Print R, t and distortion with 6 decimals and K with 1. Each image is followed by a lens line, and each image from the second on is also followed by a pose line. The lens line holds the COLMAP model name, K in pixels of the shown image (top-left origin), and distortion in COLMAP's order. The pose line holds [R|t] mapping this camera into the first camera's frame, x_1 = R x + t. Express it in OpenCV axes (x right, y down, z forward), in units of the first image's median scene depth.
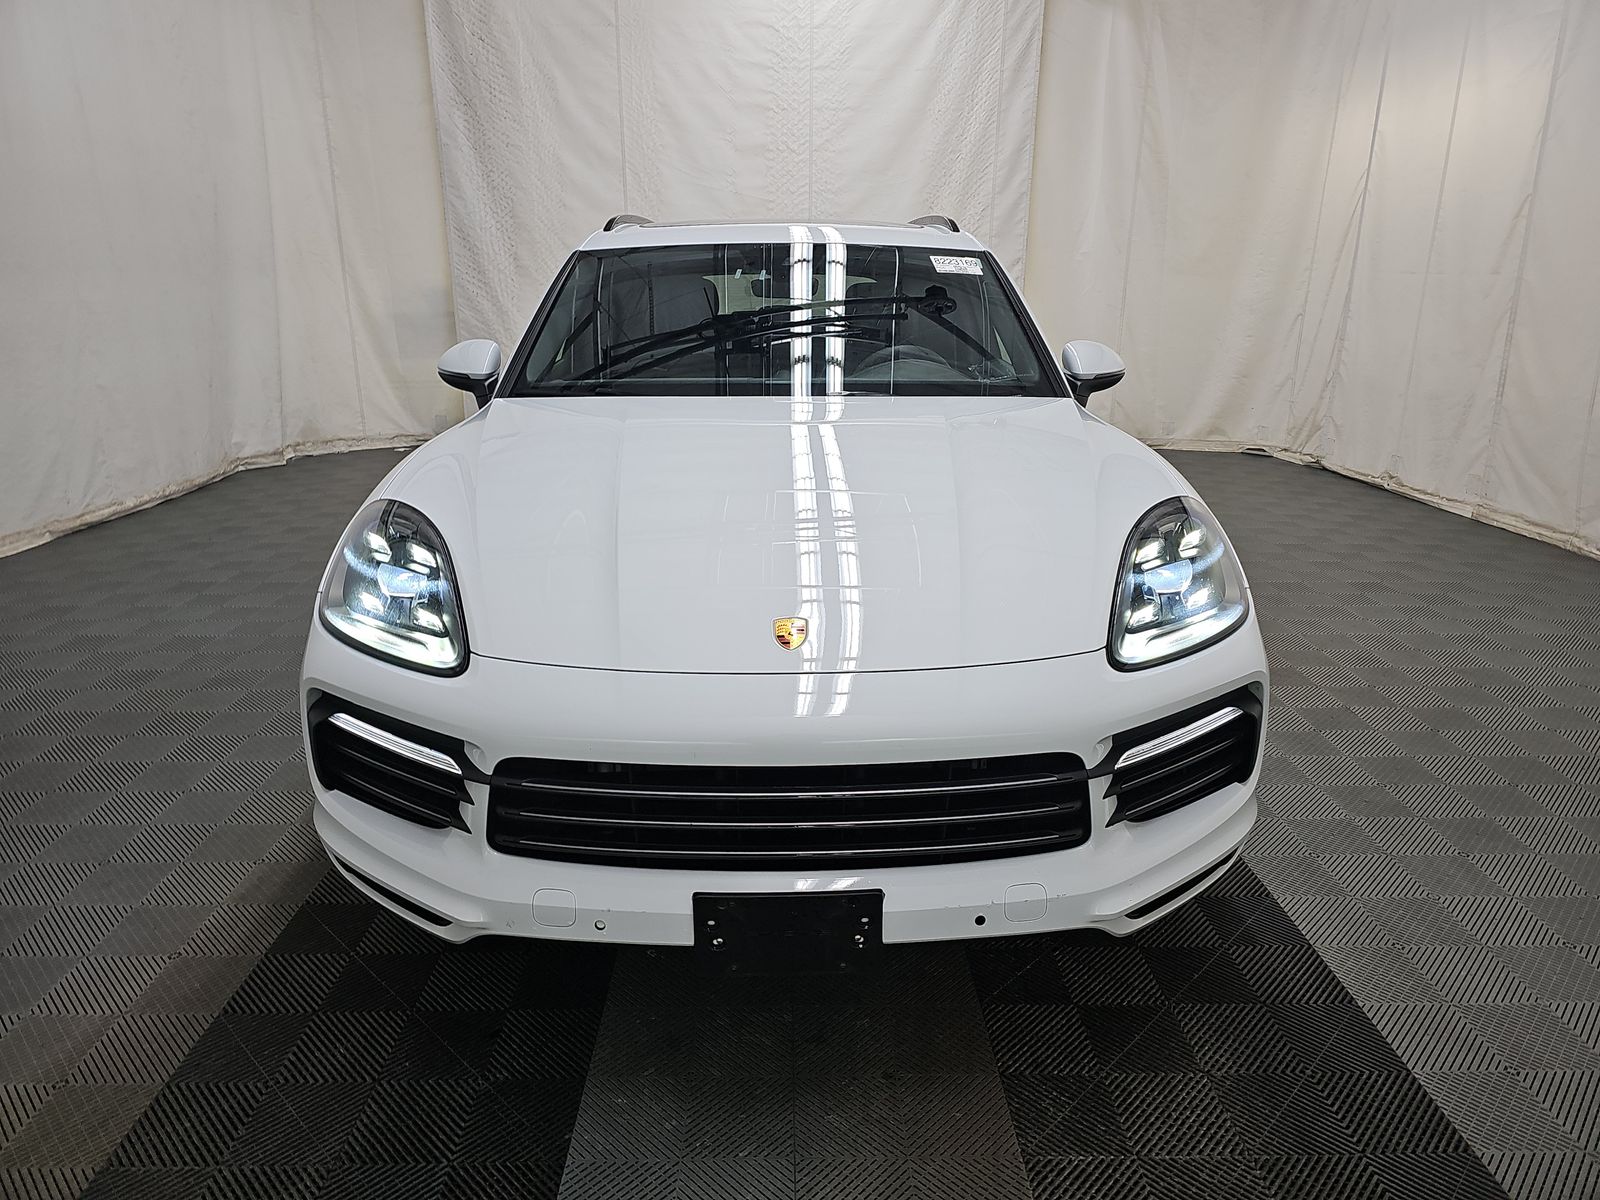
lens RADIAL K [[1056.1, 0, 800.0], [0, 1056.1, 600.0], [0, 0, 1]] dist [0.035190, -0.034019]
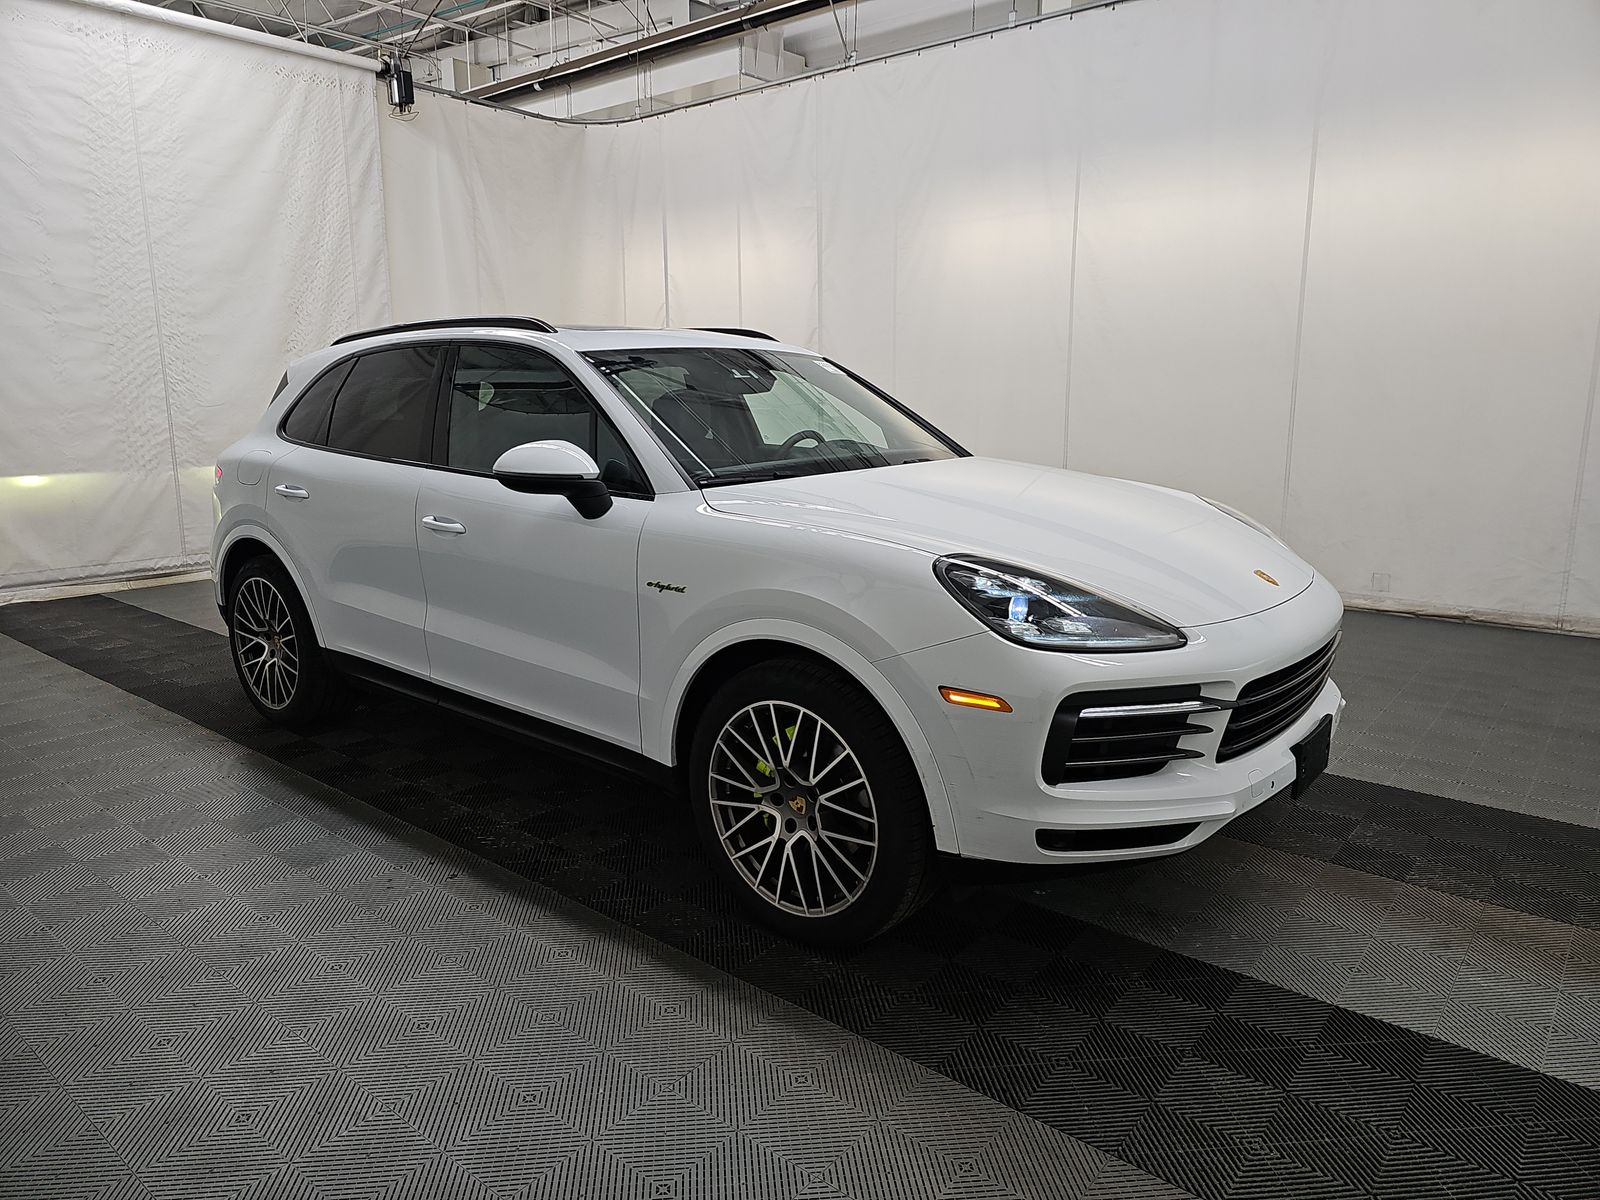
lens RADIAL K [[1056.1, 0, 800.0], [0, 1056.1, 600.0], [0, 0, 1]] dist [0.035190, -0.034019]
pose [[0.644222, -0.156606, 0.748634, -0.349872], [0.230307, 0.973103, 0.005376, -0.023287], [-0.729340, 0.168952, 0.662962, 0.088756]]
